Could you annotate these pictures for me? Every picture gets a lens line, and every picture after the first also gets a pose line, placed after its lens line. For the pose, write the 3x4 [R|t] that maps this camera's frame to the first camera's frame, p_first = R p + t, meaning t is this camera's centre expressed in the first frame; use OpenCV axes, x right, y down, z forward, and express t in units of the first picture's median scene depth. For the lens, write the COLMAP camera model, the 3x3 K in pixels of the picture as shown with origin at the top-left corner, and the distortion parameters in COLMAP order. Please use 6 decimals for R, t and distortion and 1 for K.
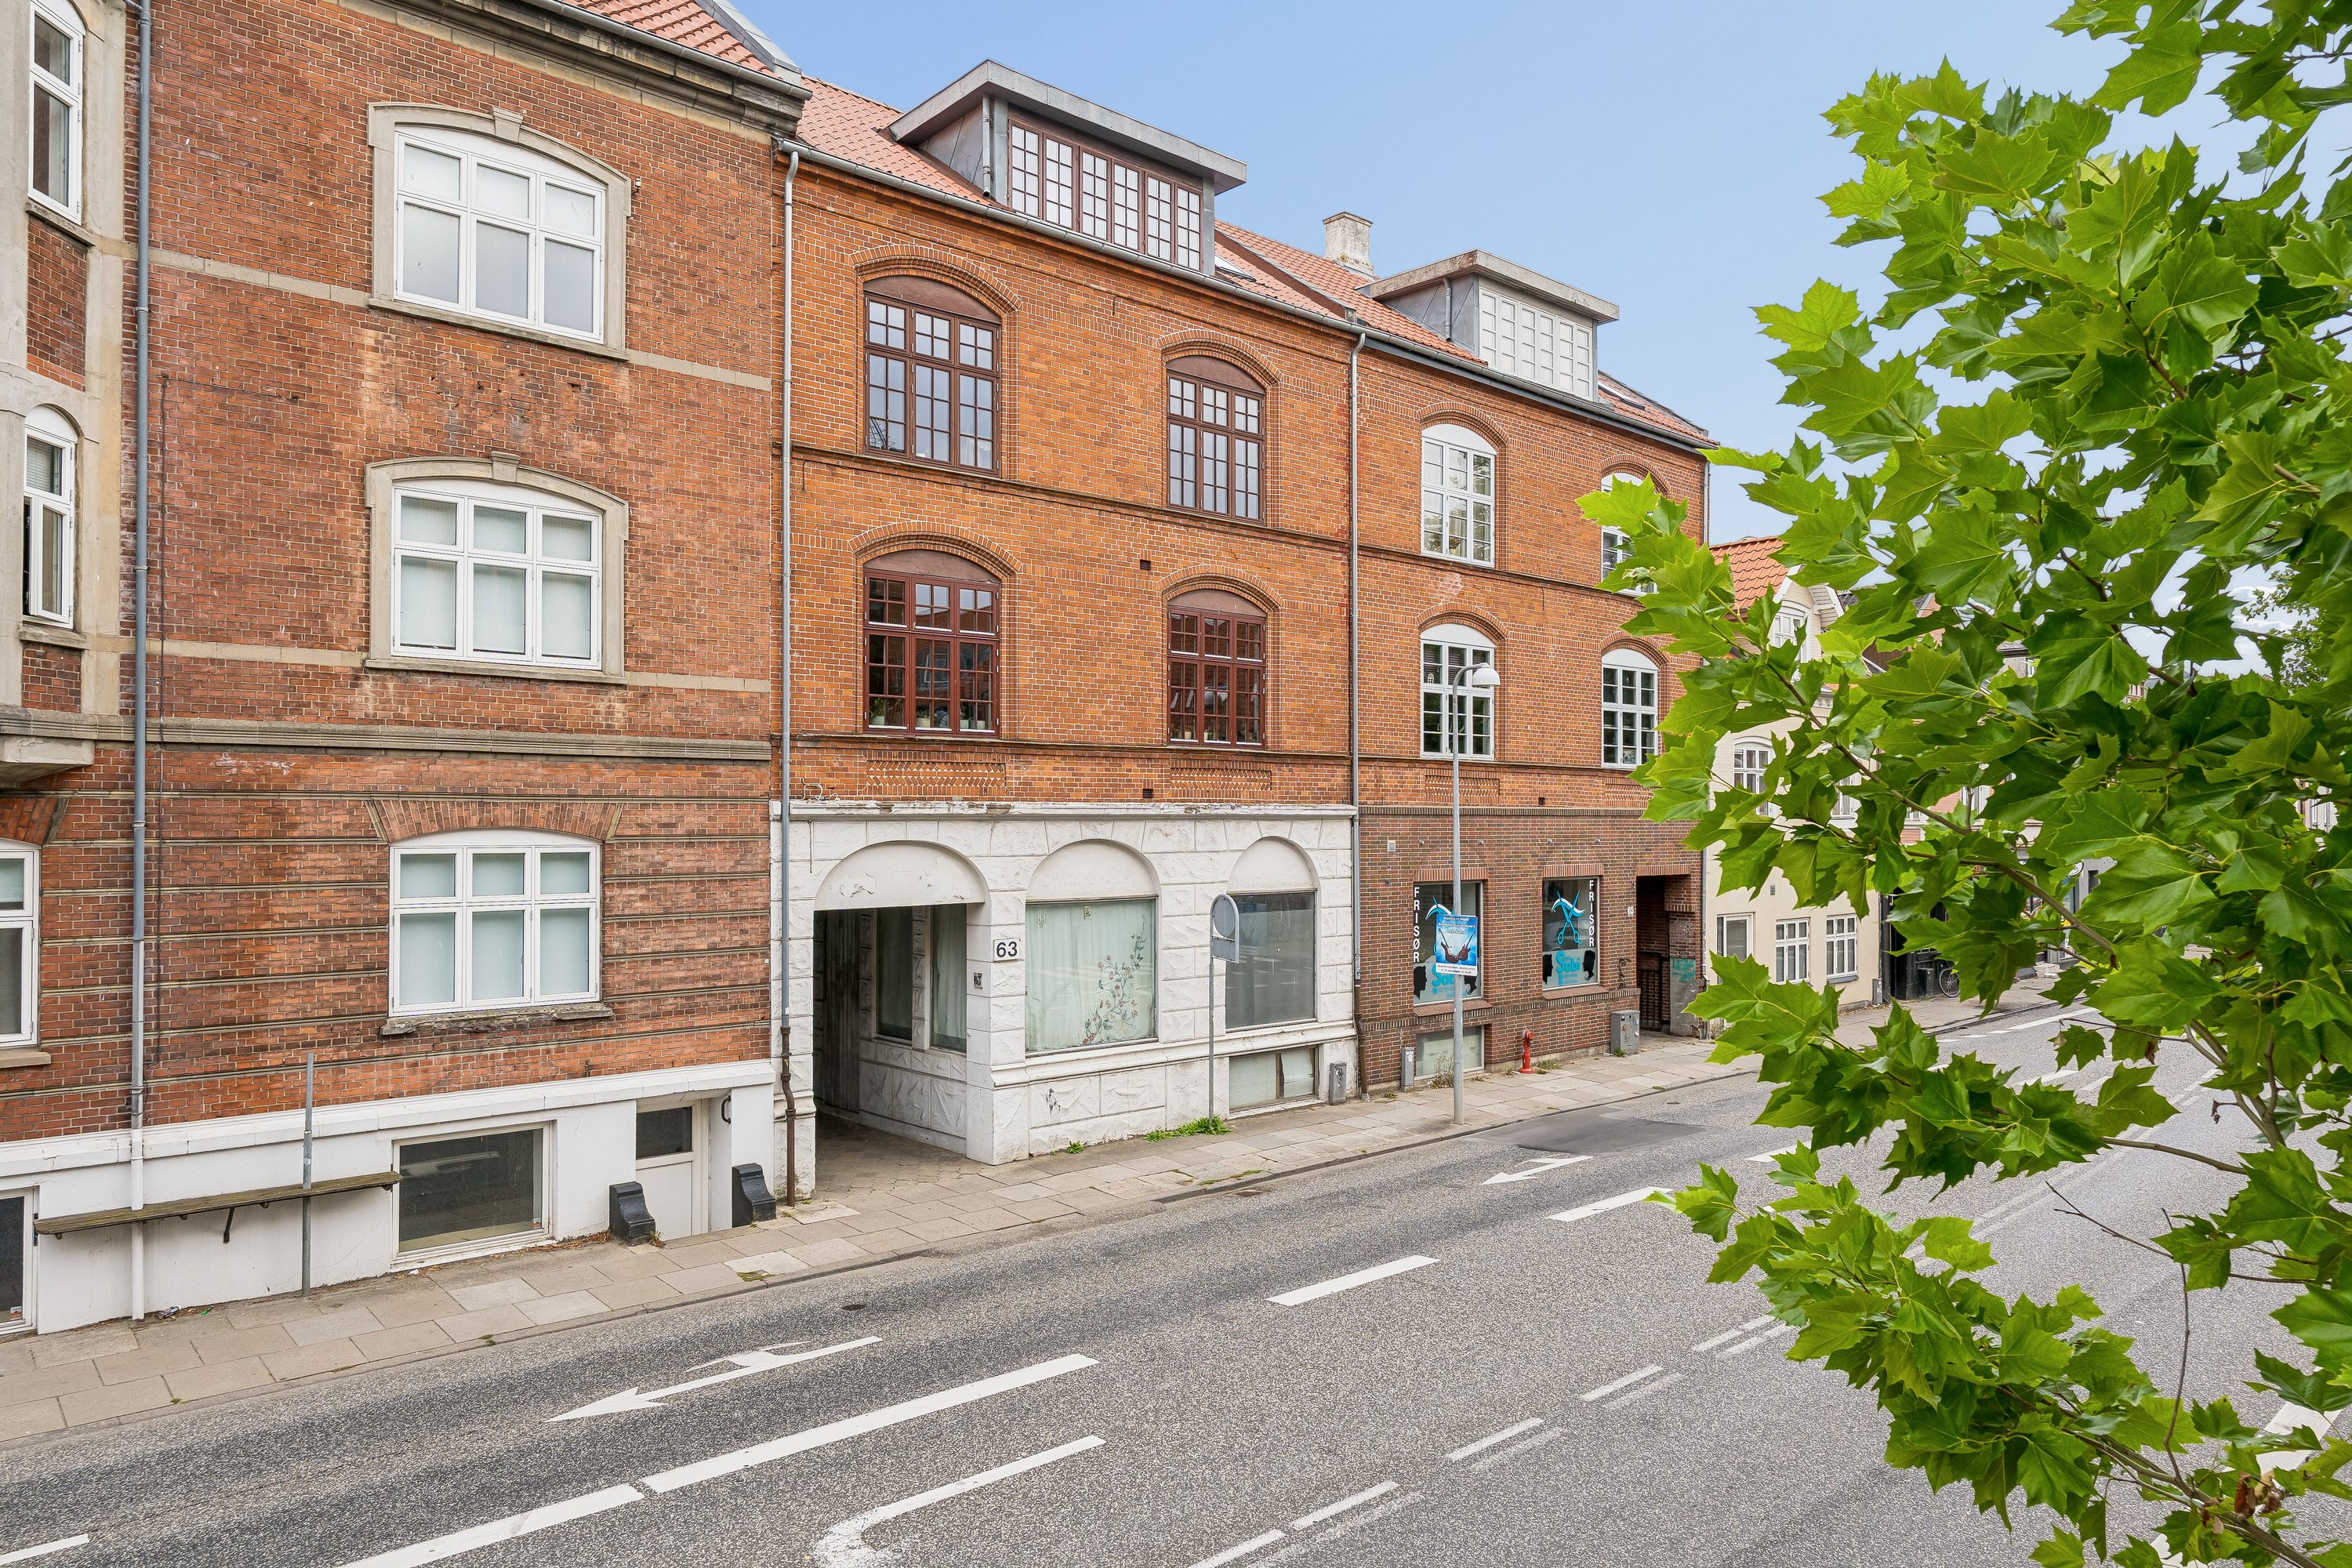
lens RADIAL K [[1560.9, 0, 1176.0], [0, 1560.9, 784.0], [0, 0, 1]] dist [-0.001901, -0.000290]
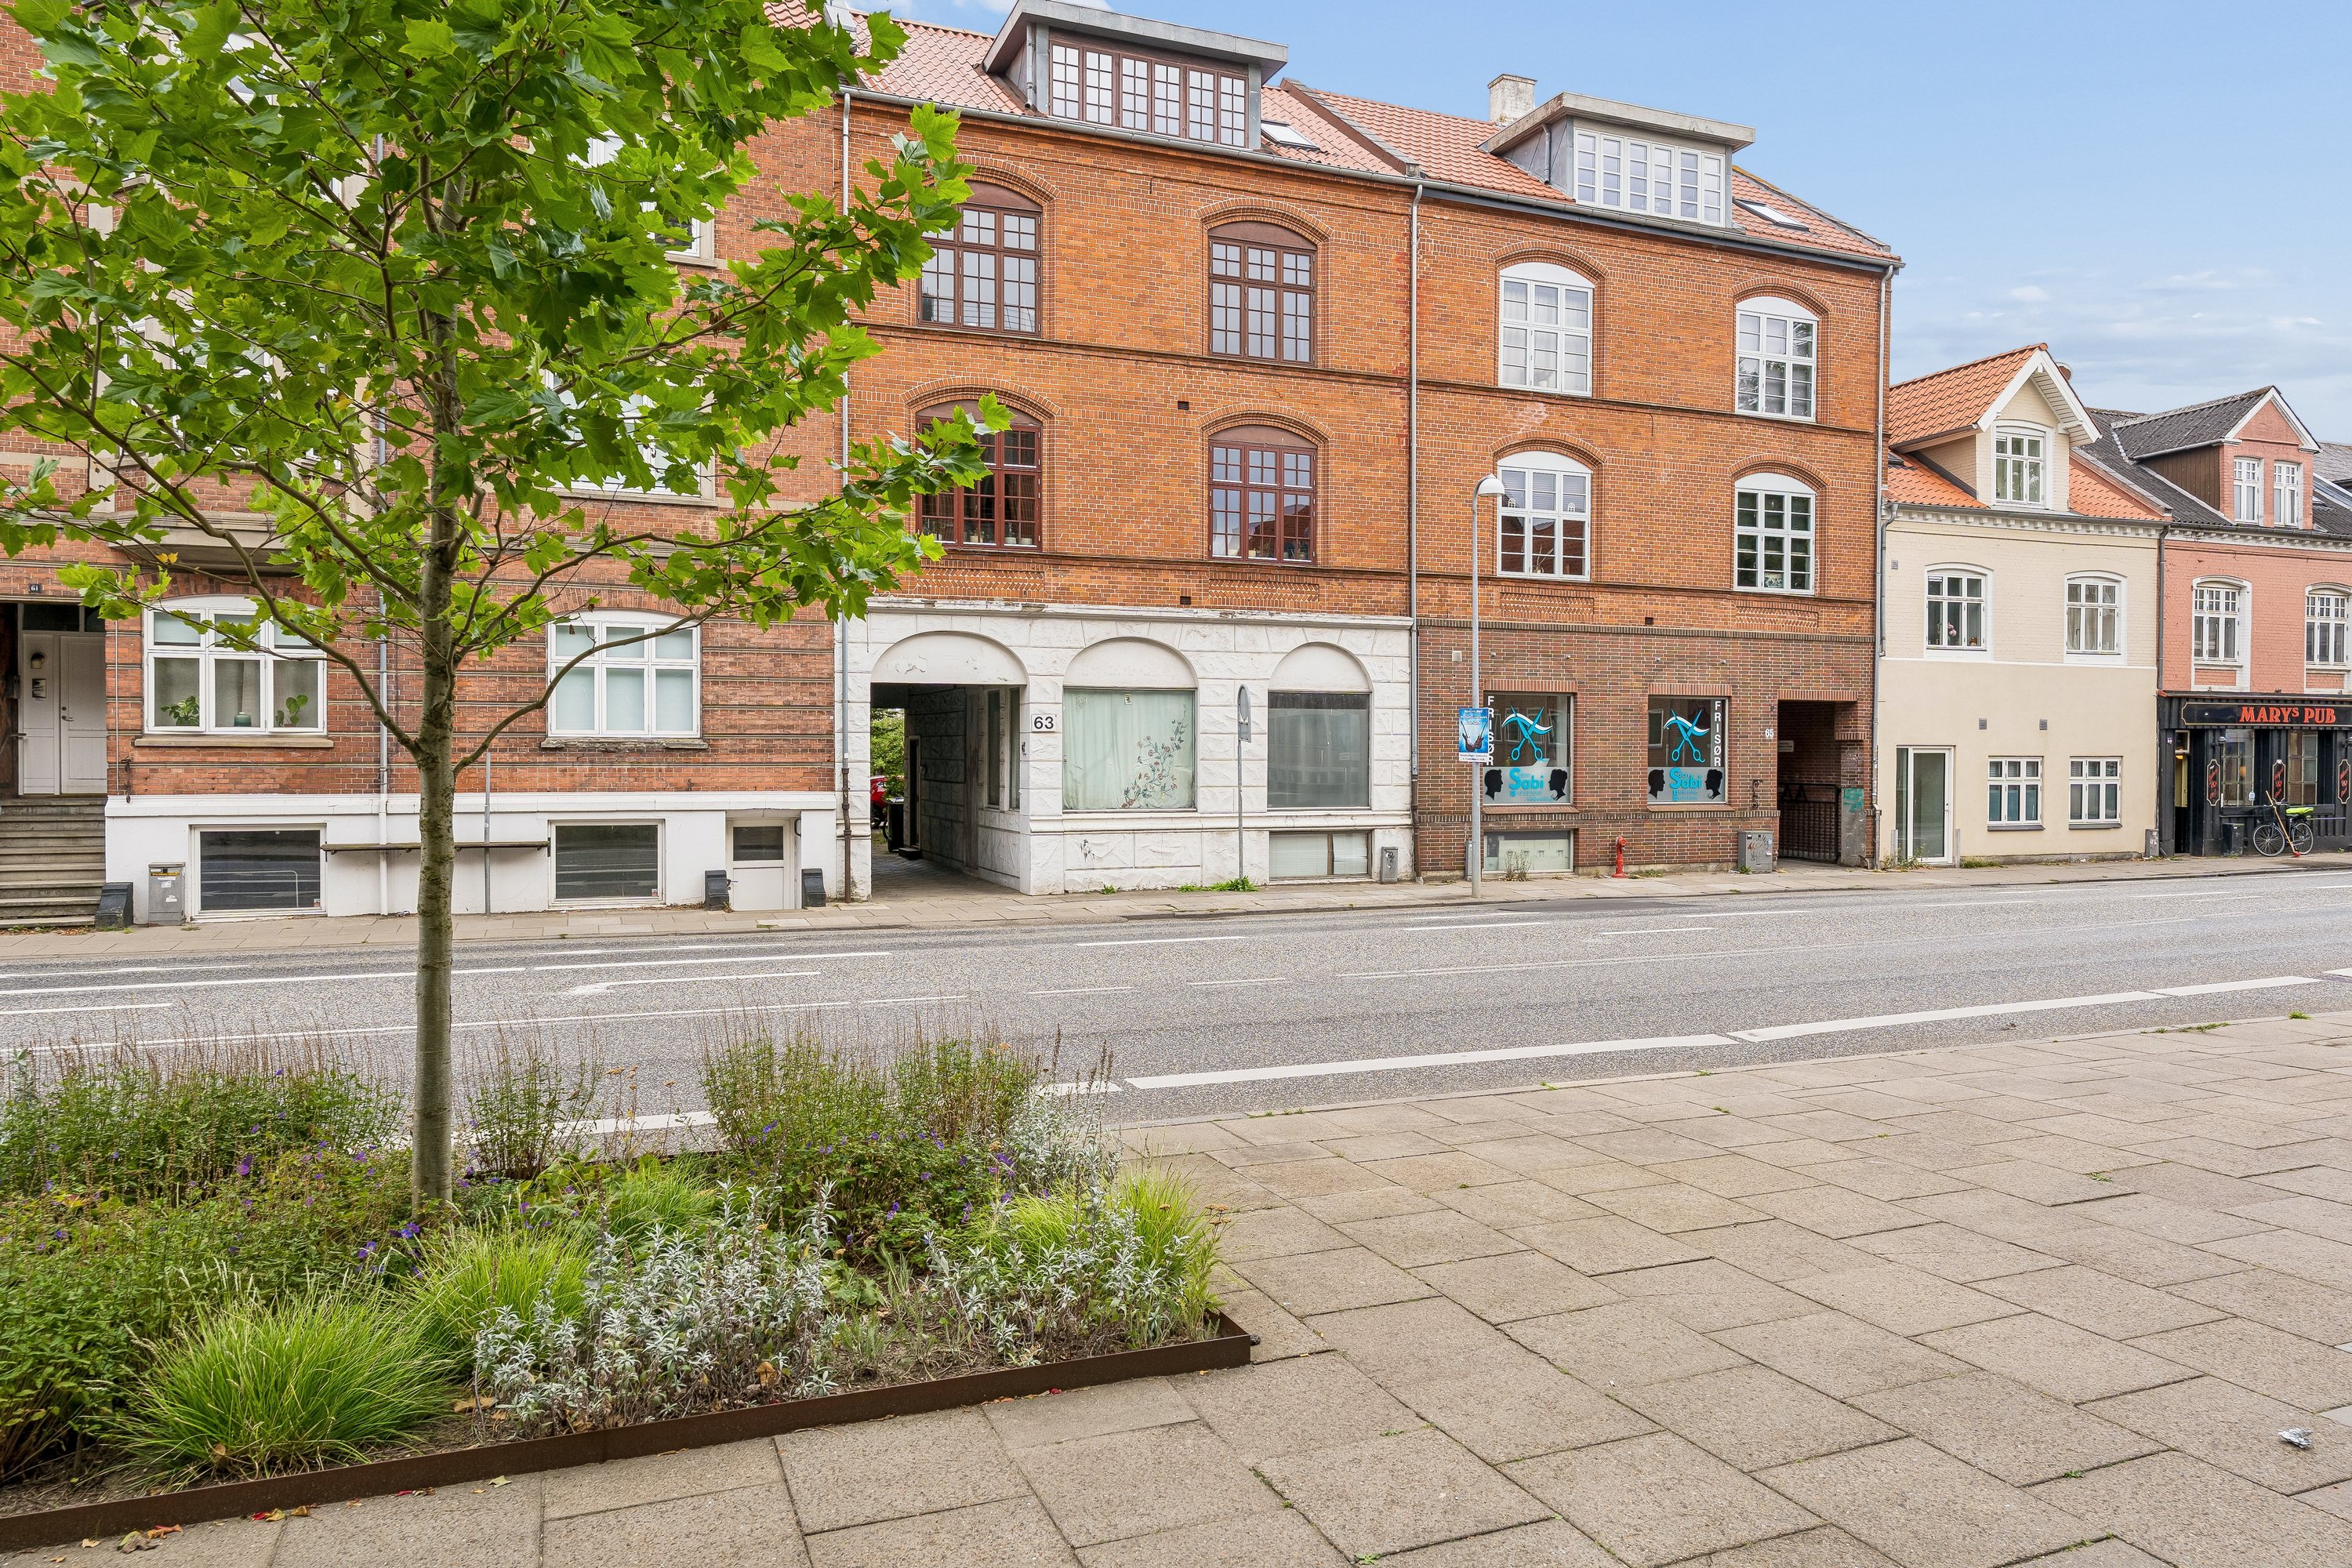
lens RADIAL K [[1560.9, 0, 1176.0], [0, 1560.9, 784.0], [0, 0, 1]] dist [-0.001901, -0.000290]
pose [[0.932816, -0.001971, -0.360347, 0.394238], [0.009901, 0.999748, 0.020162, 0.119307], [0.360217, -0.022375, 0.932600, -0.099766]]
